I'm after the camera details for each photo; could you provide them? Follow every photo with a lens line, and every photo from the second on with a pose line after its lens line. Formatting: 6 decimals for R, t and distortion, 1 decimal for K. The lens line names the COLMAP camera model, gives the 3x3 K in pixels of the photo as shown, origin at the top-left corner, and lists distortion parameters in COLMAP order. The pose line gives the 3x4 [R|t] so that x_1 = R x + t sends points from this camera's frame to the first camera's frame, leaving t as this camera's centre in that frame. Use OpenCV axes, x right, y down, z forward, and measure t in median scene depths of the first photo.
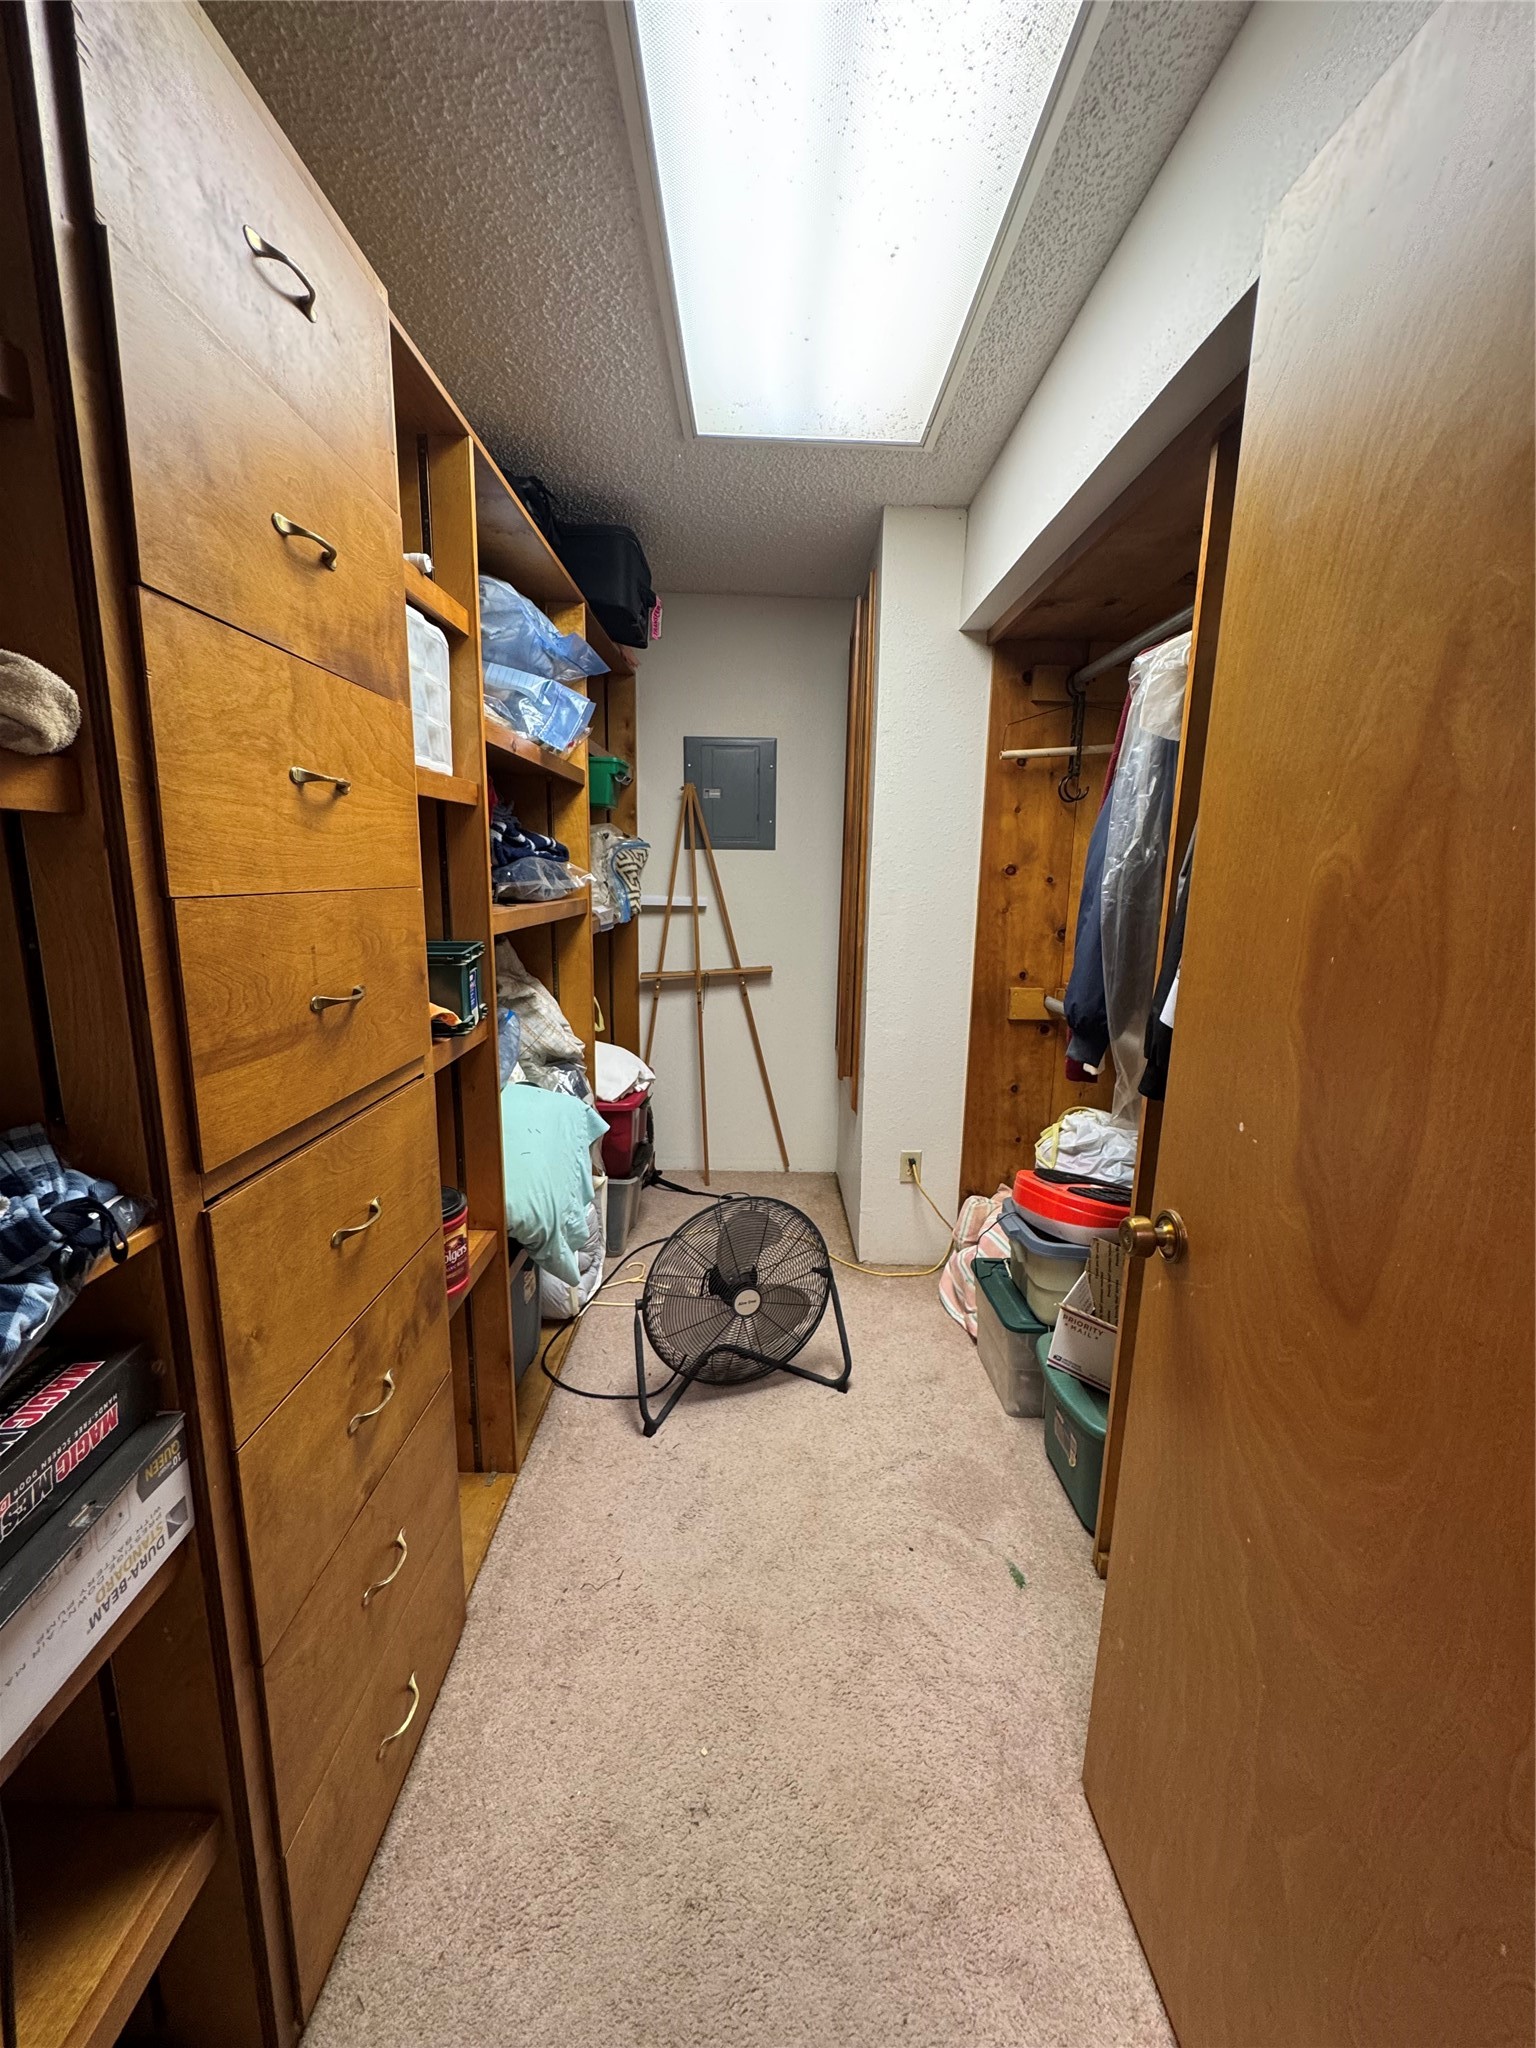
lens RADIAL K [[819.4, 0, 766.9], [0, 819.4, 1022.3], [0, 0, 1]] dist [-0.004009, 0.000649]
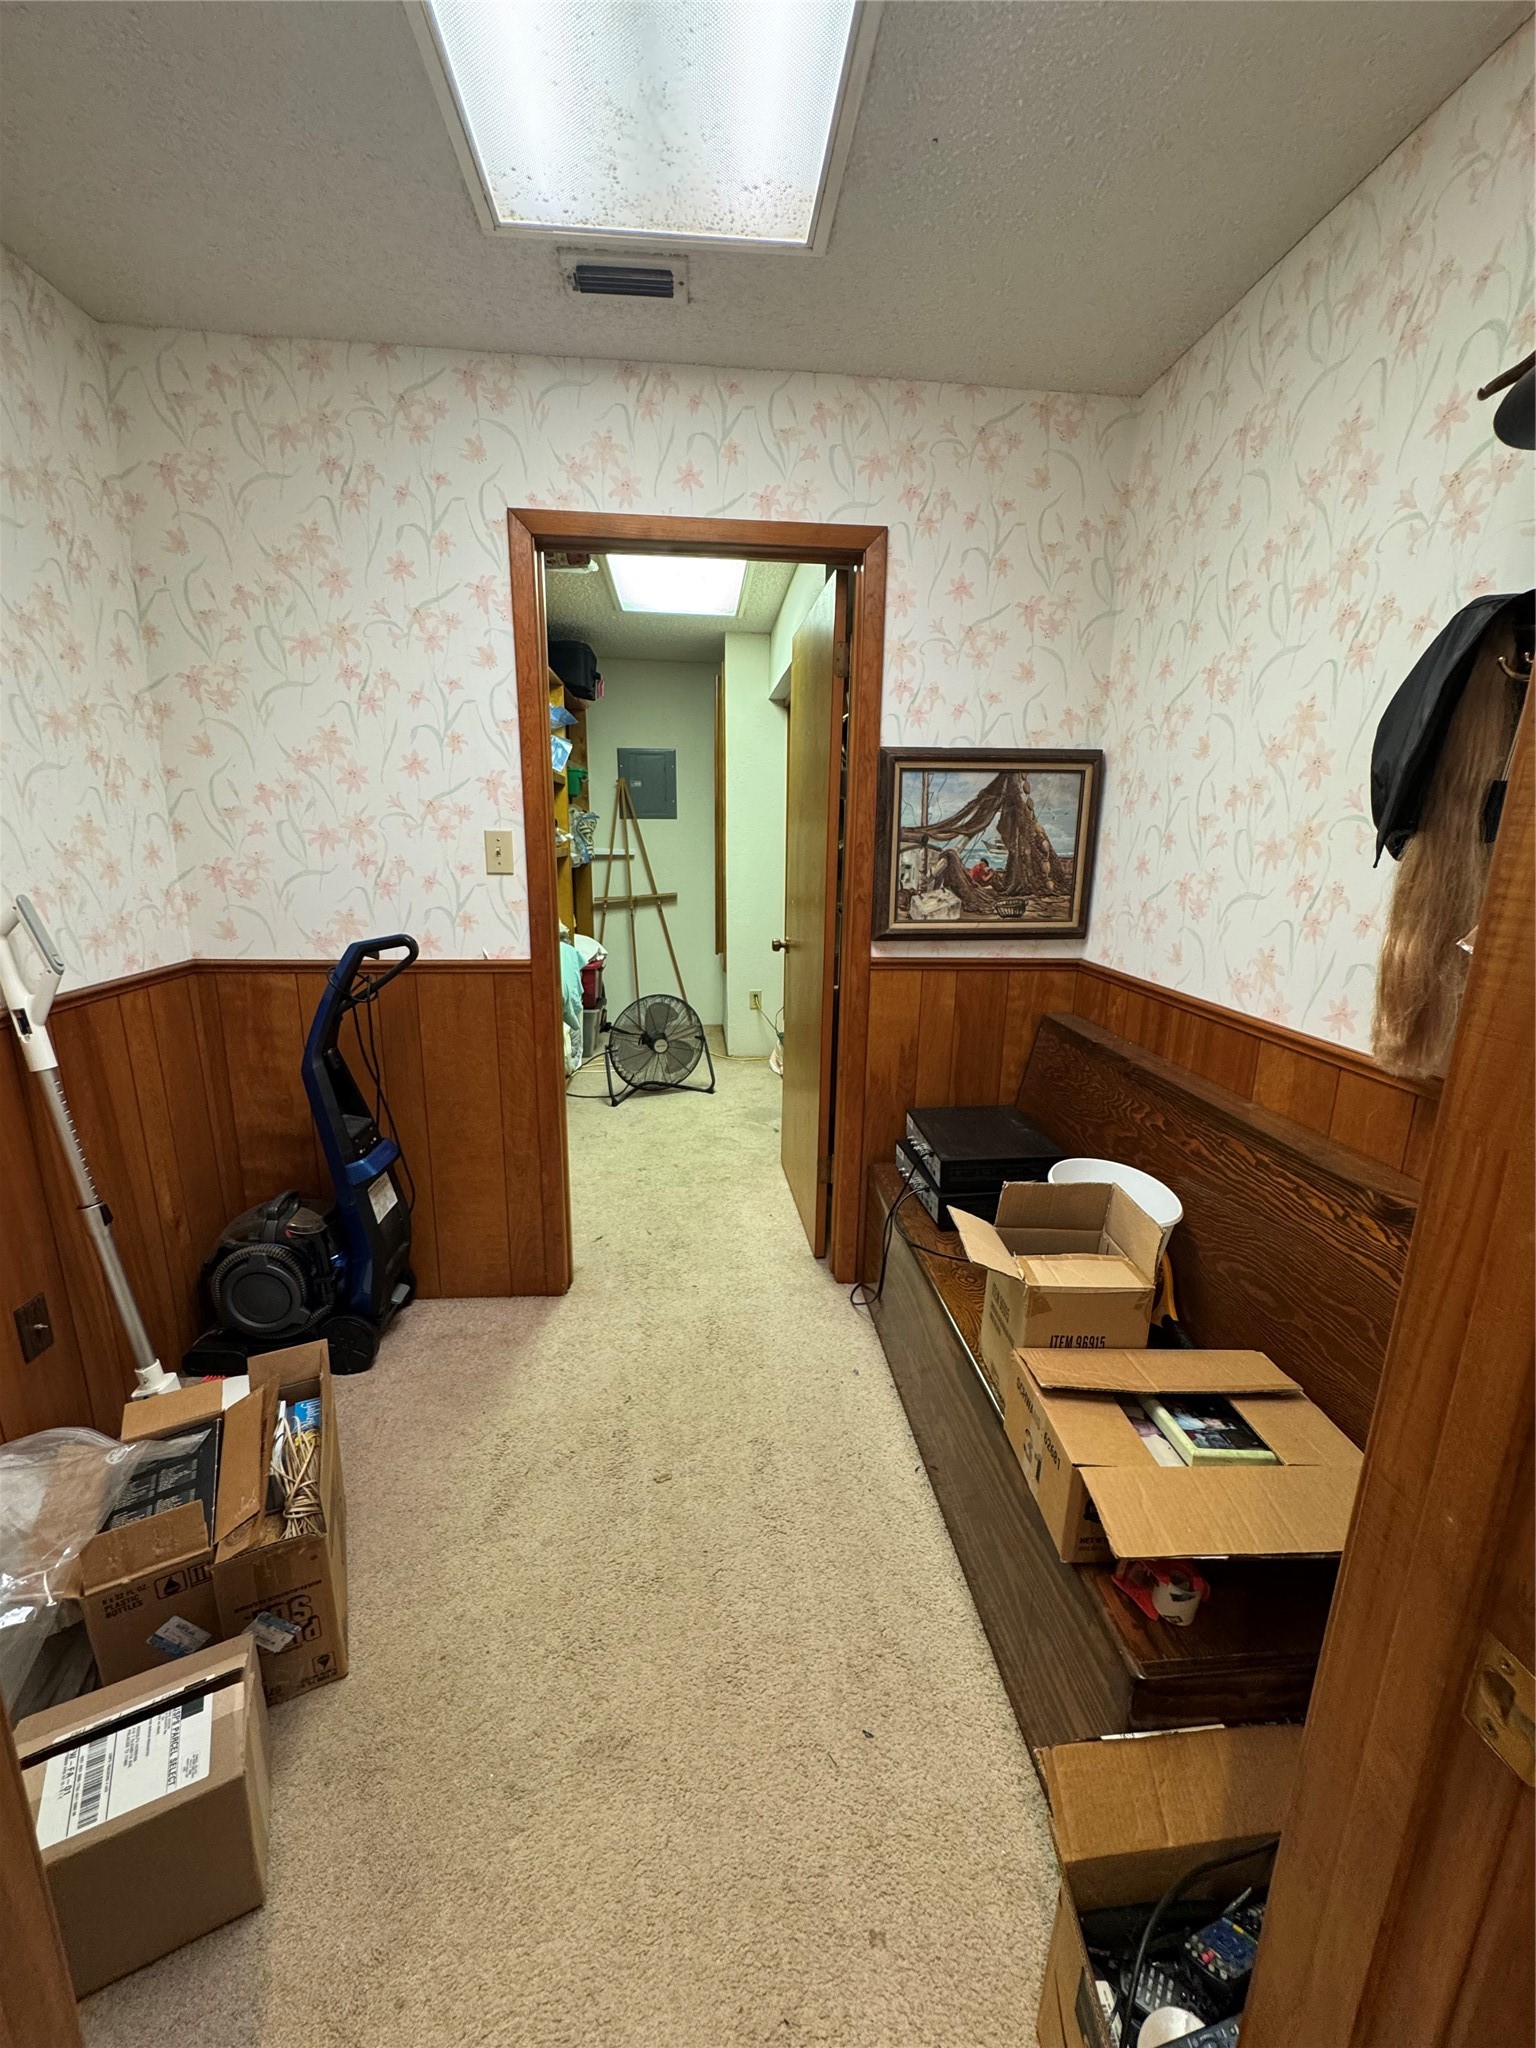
lens RADIAL K [[819.4, 0, 762.7], [0, 819.4, 1026.4], [0, 0, 1]] dist [-0.004009, 0.000649]
pose [[0.996740, -0.026976, 0.076041, 0.046056], [0.023522, 0.998666, 0.045957, 0.128191], [-0.077180, -0.044018, 0.996045, -0.642338]]
